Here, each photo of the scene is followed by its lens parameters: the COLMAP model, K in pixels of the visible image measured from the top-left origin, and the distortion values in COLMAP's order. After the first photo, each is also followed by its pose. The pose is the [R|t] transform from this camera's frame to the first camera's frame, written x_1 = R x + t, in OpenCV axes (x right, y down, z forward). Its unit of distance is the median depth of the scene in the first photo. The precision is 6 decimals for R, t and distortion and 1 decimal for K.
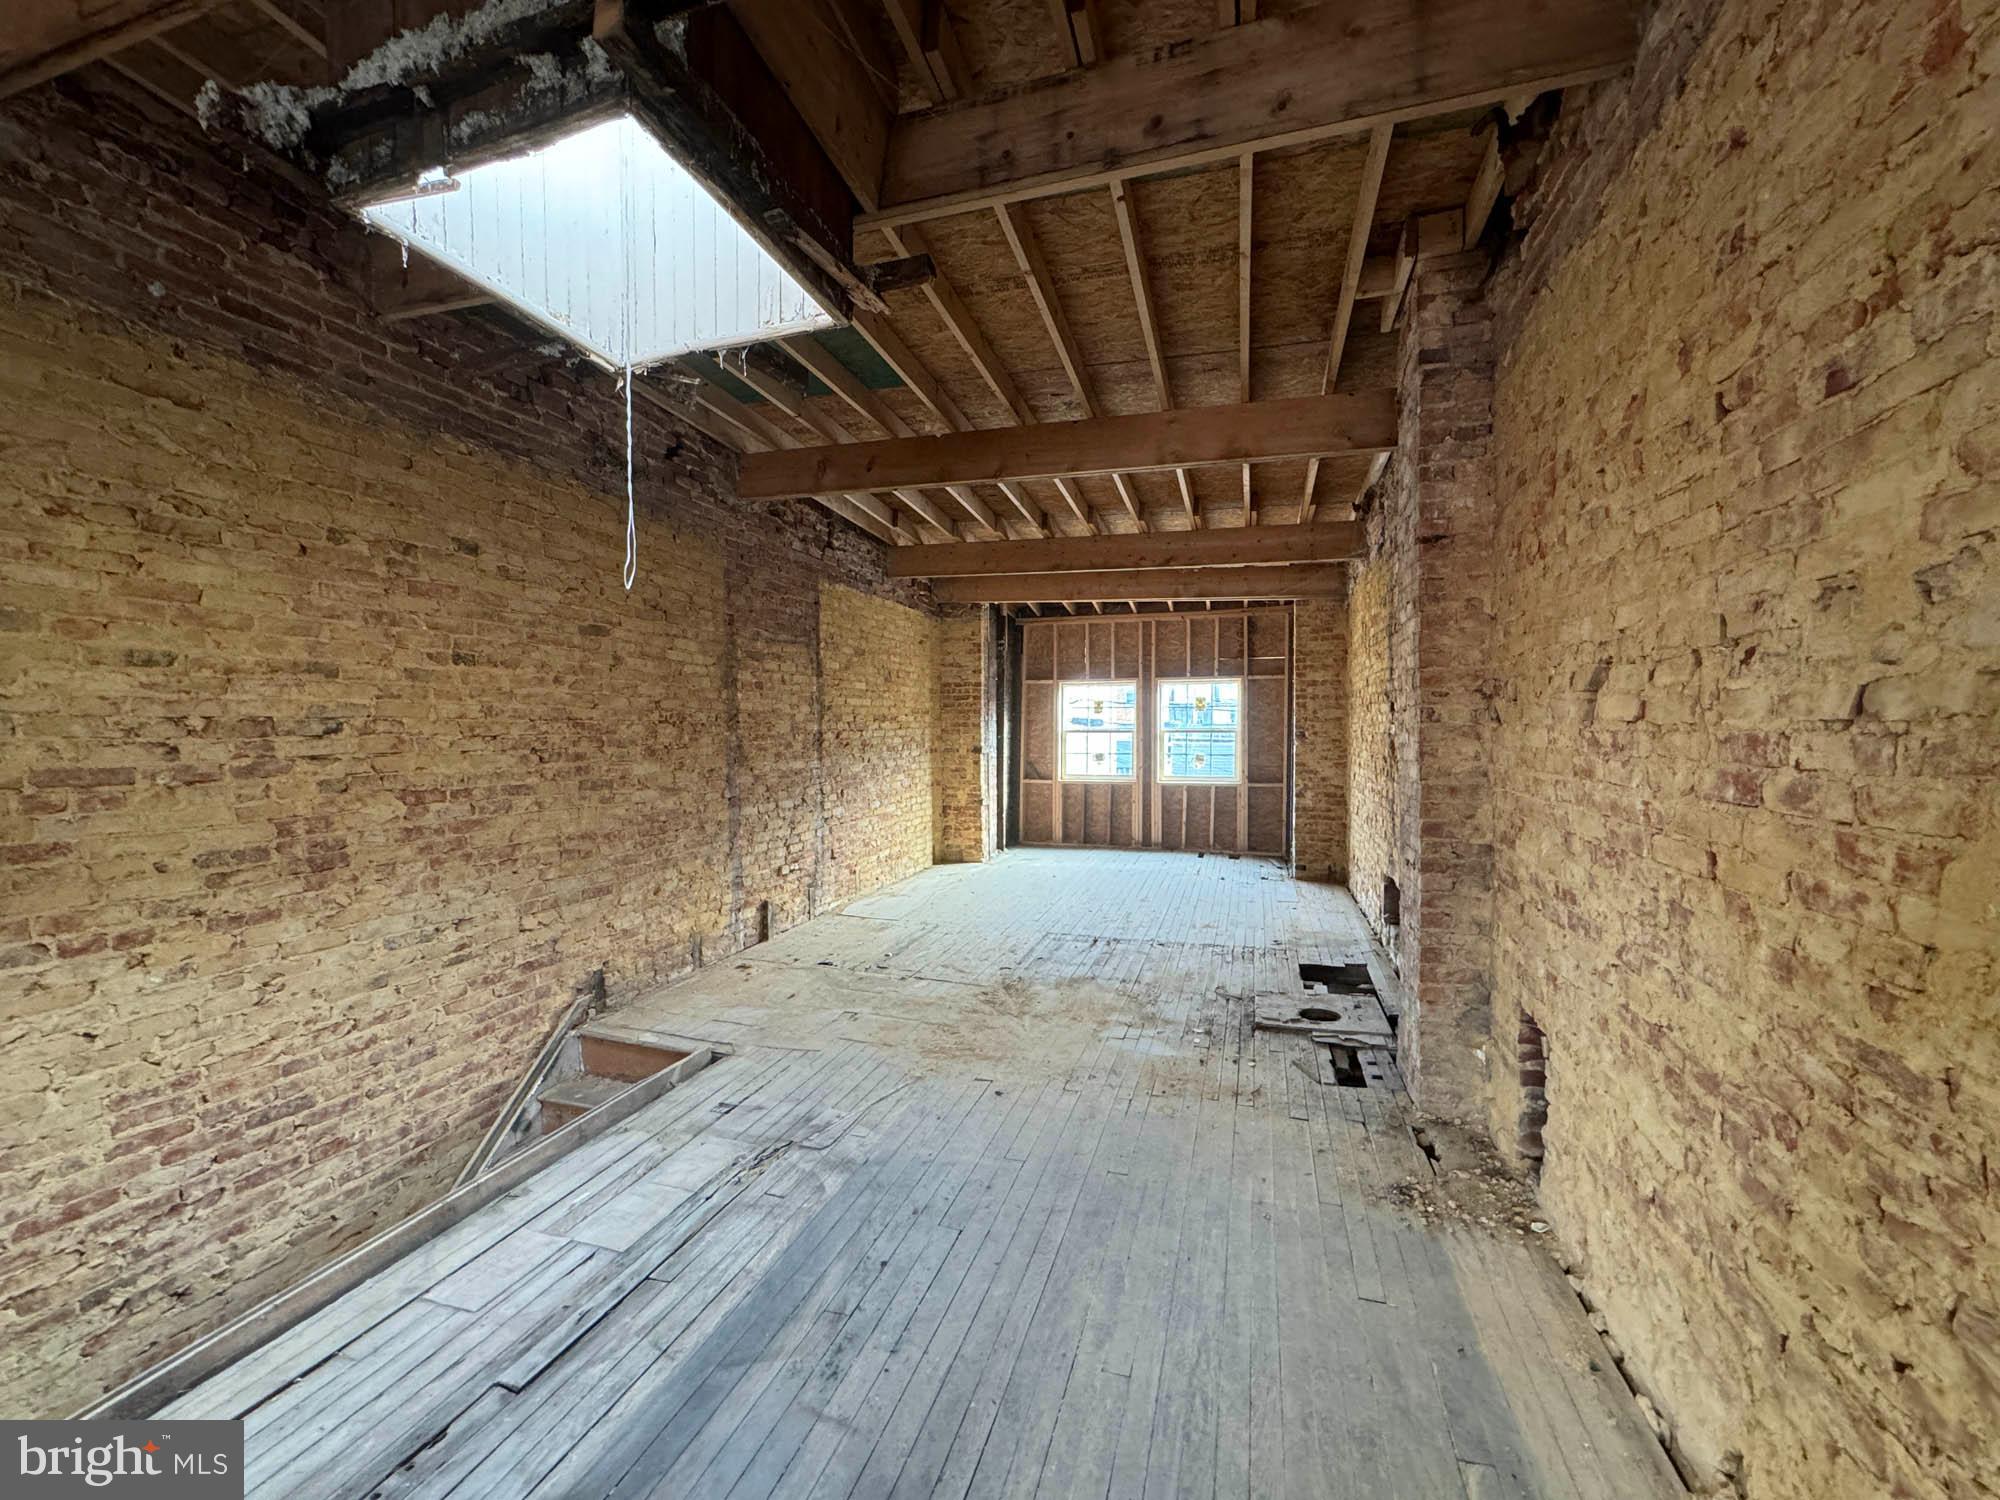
lens RADIAL K [[800.3, 0, 998.7], [0, 800.3, 750.4], [0, 0, 1]] dist [0.000220, -0.000258]
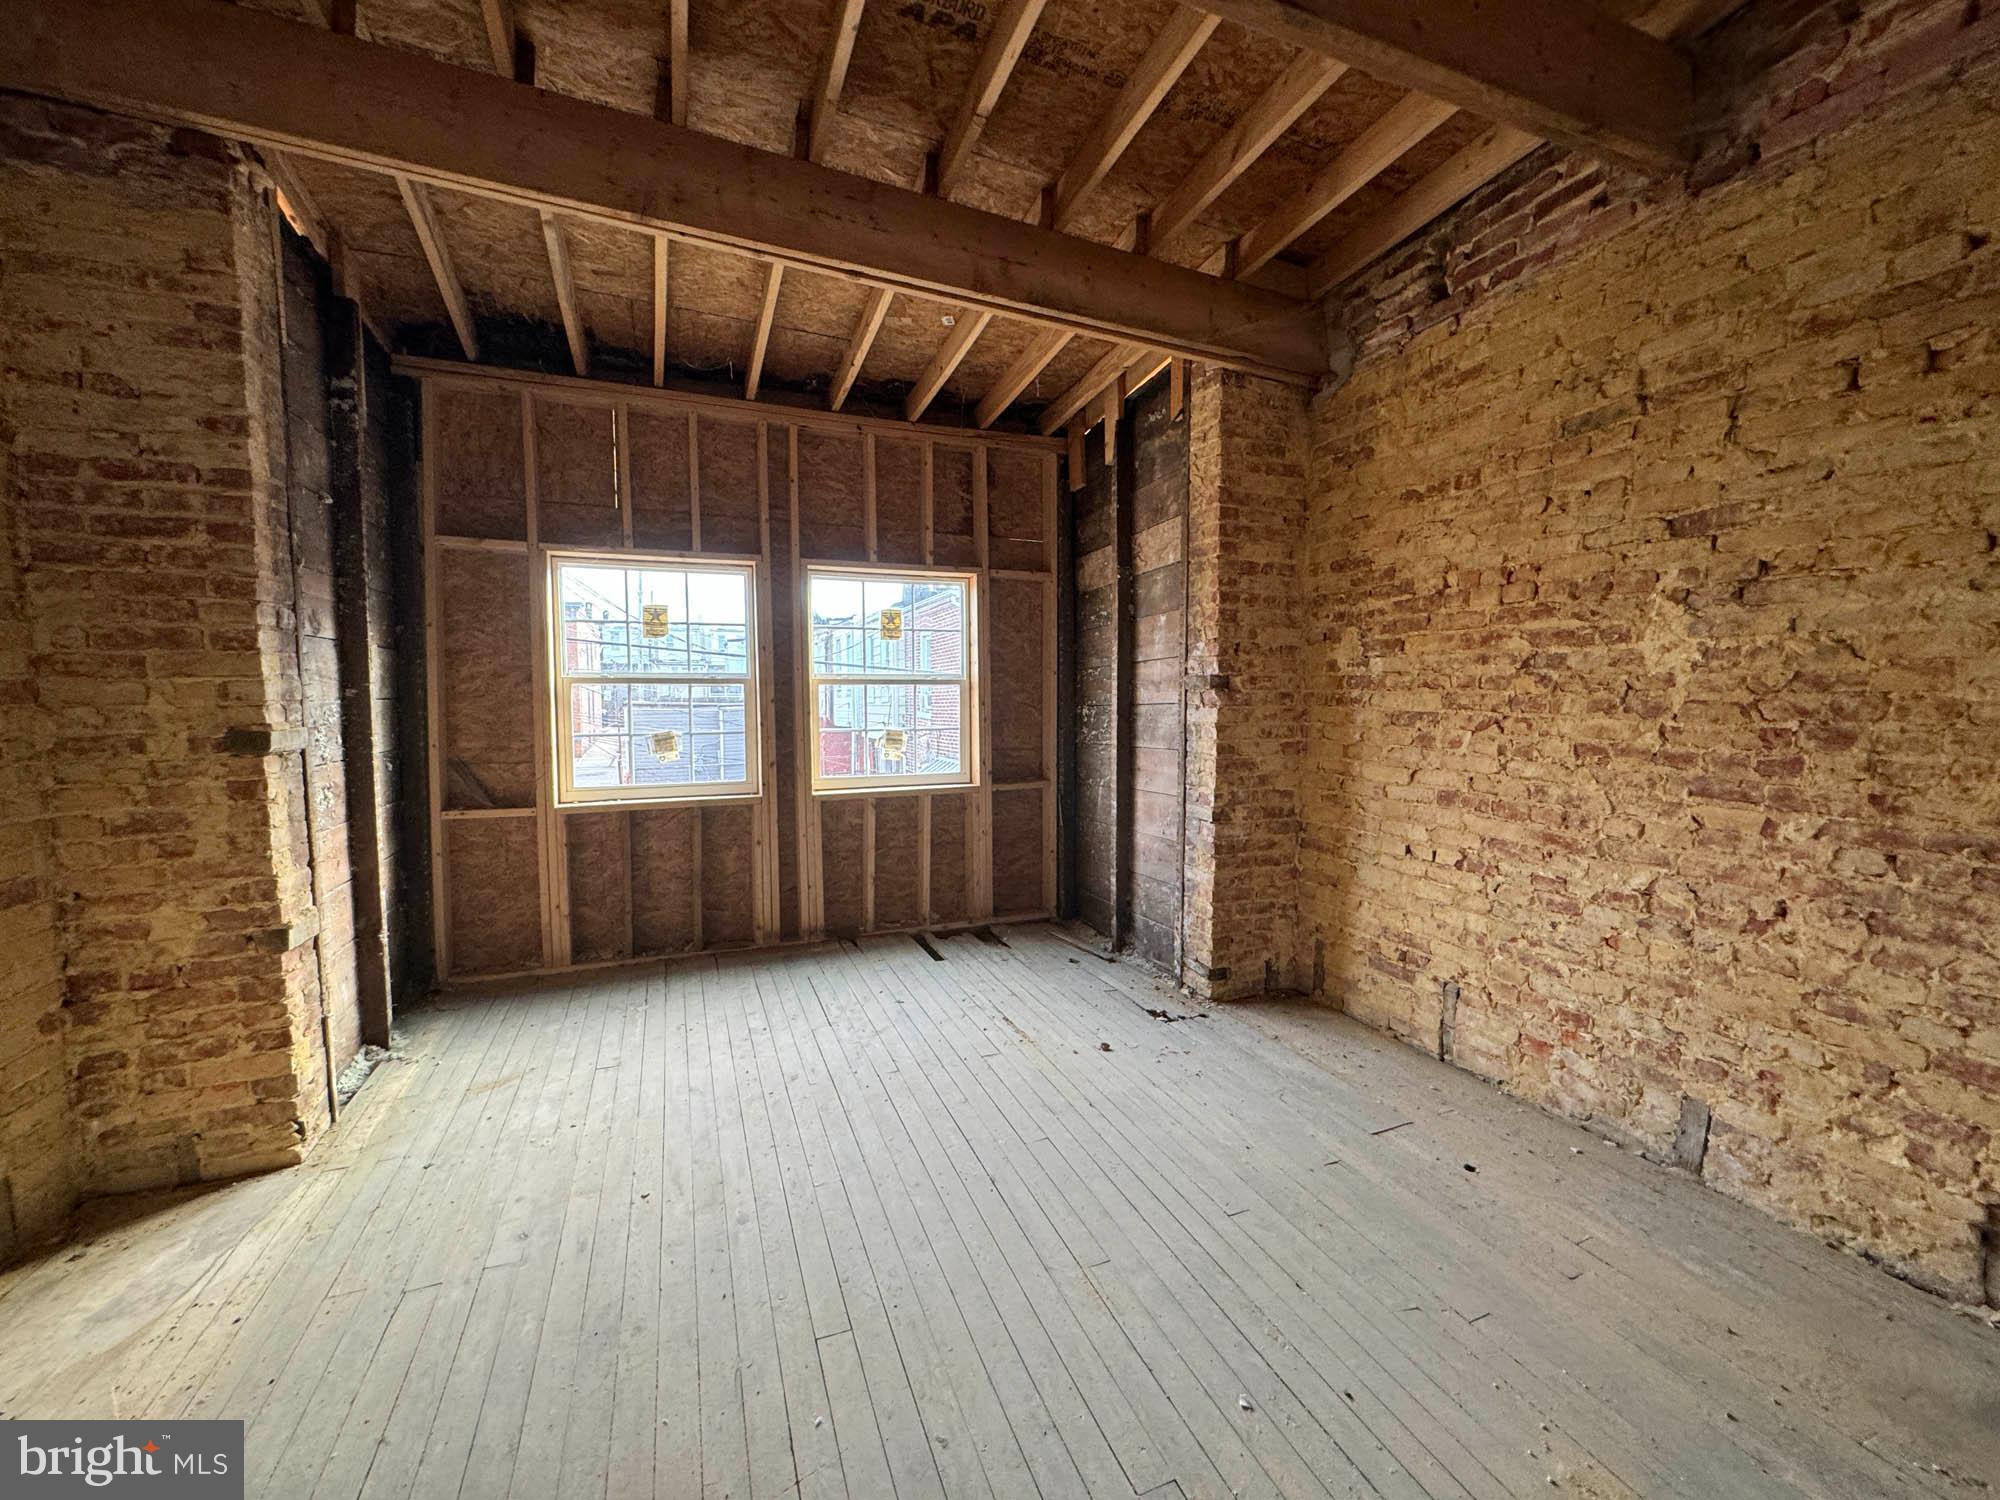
lens RADIAL K [[800.3, 0, 1009.1], [0, 800.3, 749.3], [0, 0, 1]] dist [0.000220, -0.000258]
pose [[0.767771, -0.044671, 0.639165, -0.002779], [0.018297, 0.998688, 0.047819, -0.005225], [-0.640462, -0.025019, 0.767582, 0.597699]]
